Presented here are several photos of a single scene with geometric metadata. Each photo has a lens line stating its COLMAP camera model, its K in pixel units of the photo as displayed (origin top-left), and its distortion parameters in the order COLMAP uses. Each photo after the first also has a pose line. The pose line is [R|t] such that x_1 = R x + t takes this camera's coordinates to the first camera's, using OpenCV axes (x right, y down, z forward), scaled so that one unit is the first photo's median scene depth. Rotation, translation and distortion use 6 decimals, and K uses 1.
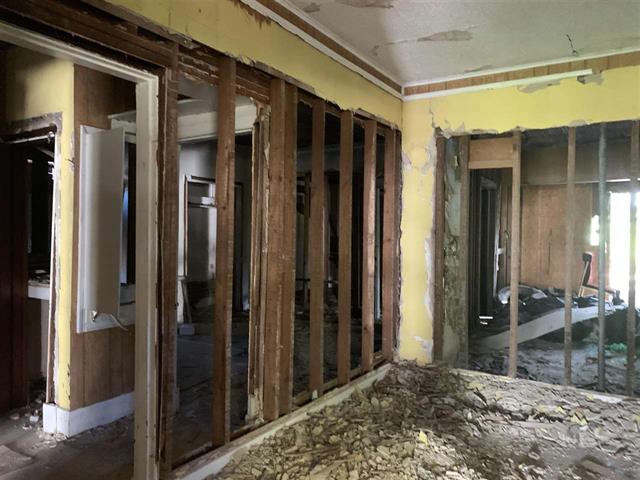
lens RADIAL K [[489.2, 0, 313.6], [0, 489.2, 232.8], [0, 0, 1]] dist [0.032416, -0.040778]
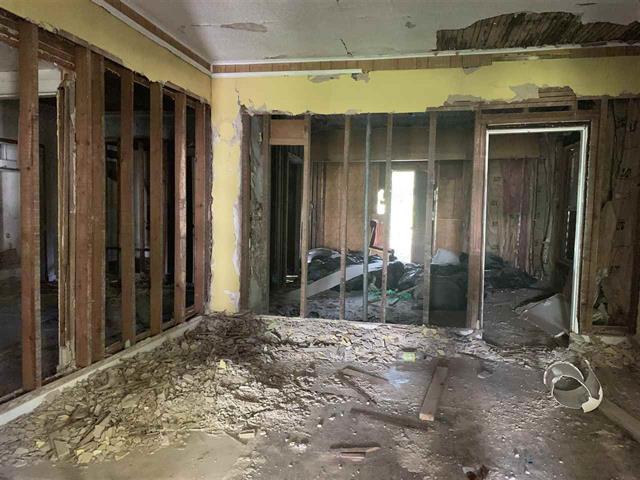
lens RADIAL K [[489.2, 0, 324.8], [0, 489.2, 238.3], [0, 0, 1]] dist [0.032416, -0.040778]
pose [[0.930870, -0.015619, 0.365018, 0.012960], [-0.009175, 0.997771, 0.066093, 0.014263], [-0.365237, -0.064873, 0.928652, -0.139609]]
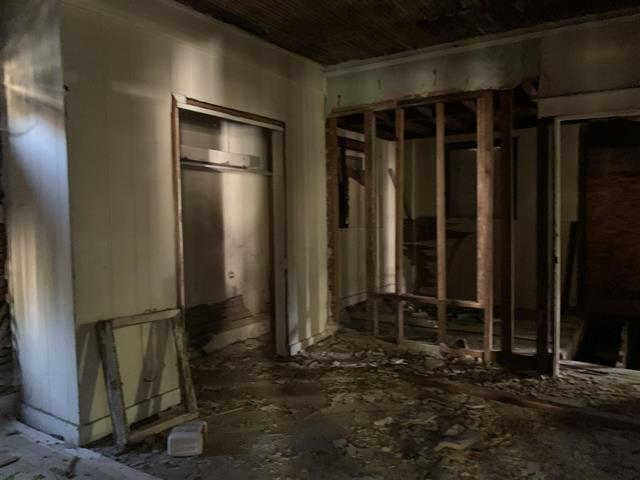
lens RADIAL K [[489.2, 0, 319.7], [0, 489.2, 238.2], [0, 0, 1]] dist [0.032416, -0.040778]
pose [[0.999628, -0.026872, -0.004557, -0.214235], [0.027057, 0.998523, 0.047123, 0.000933], [0.003284, -0.047228, 0.998879, 0.914230]]
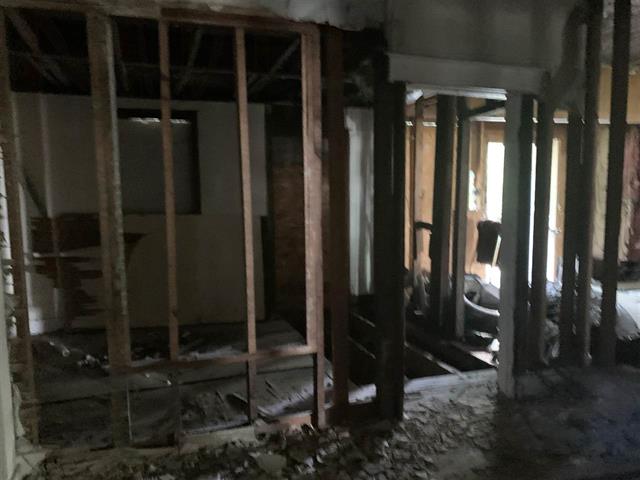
lens RADIAL K [[489.2, 0, 317.8], [0, 489.2, 242.8], [0, 0, 1]] dist [0.032416, -0.040778]
pose [[0.634454, -0.099361, 0.766548, -0.386832], [0.029050, 0.994068, 0.104809, -0.021695], [-0.772415, -0.044228, 0.633576, 1.456729]]
